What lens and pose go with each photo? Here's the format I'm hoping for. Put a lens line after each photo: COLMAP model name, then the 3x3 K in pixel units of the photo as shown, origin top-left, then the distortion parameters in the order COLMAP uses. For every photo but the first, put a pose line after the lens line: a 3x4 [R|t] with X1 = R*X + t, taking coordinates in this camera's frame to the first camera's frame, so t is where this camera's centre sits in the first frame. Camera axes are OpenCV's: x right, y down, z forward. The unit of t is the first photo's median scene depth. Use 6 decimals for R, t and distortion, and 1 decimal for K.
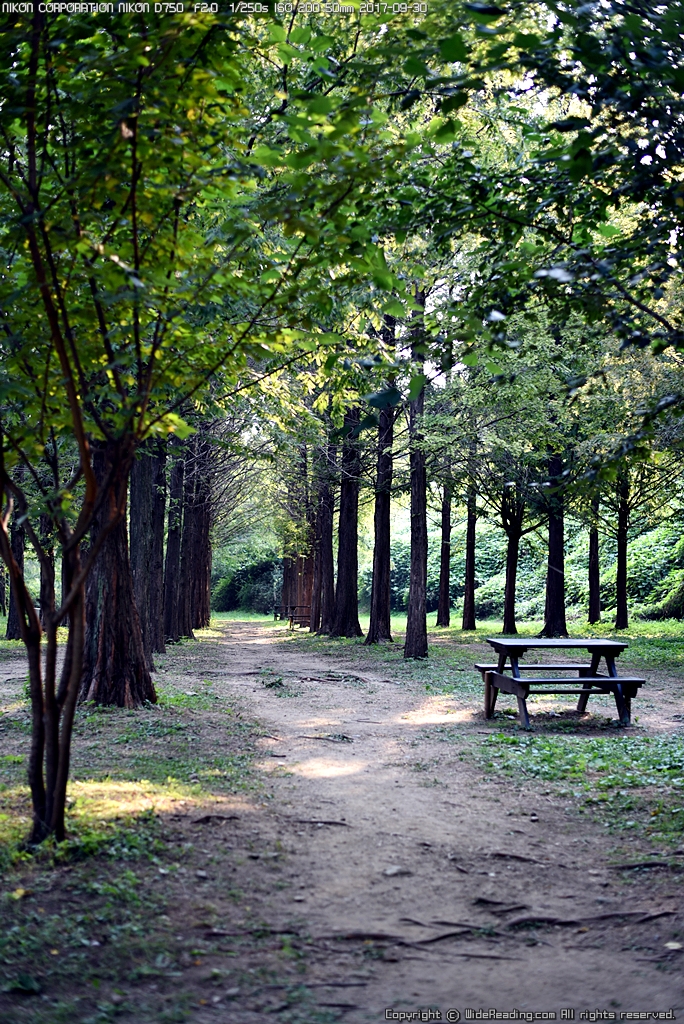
lens RADIAL K [[1467.8, 0, 342.8], [0, 1467.8, 510.6], [0, 0, 1]] dist [-0.016746, 0.000000]
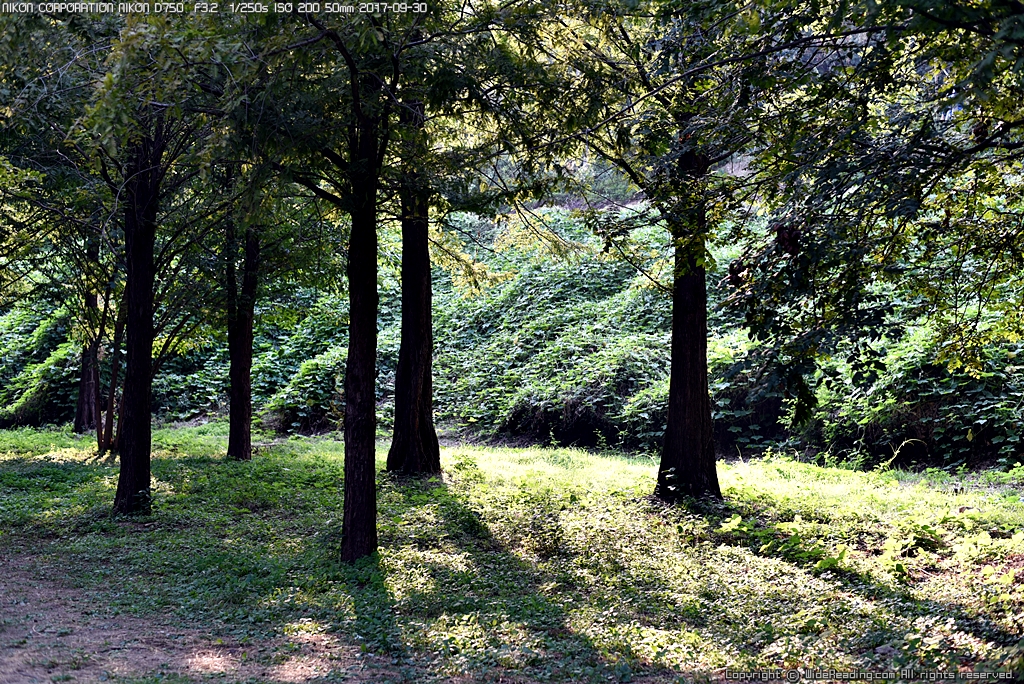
lens RADIAL K [[1467.8, 0, 512.7], [0, 1467.8, 342.2], [0, 0, 1]] dist [-0.016746, 0.000000]
pose [[0.855801, 0.019398, 0.516942, 0.193188], [-0.032566, 0.999335, 0.016414, 0.035029], [-0.516279, -0.030881, 0.855863, 0.928615]]
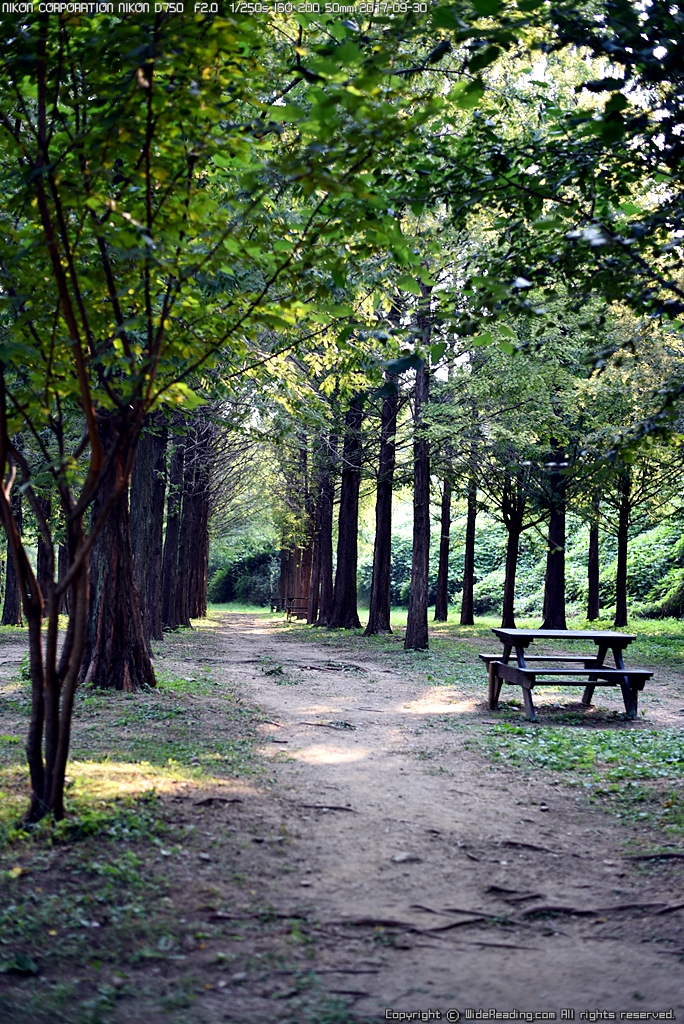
lens RADIAL K [[1467.8, 0, 340.9], [0, 1467.8, 514.3], [0, 0, 1]] dist [-0.016746, 0.000000]
pose [[0.999827, 0.018568, 0.001089, -0.008591], [-0.018574, 0.999813, 0.005322, 0.011363], [-0.000990, -0.005342, 0.999985, 0.025076]]
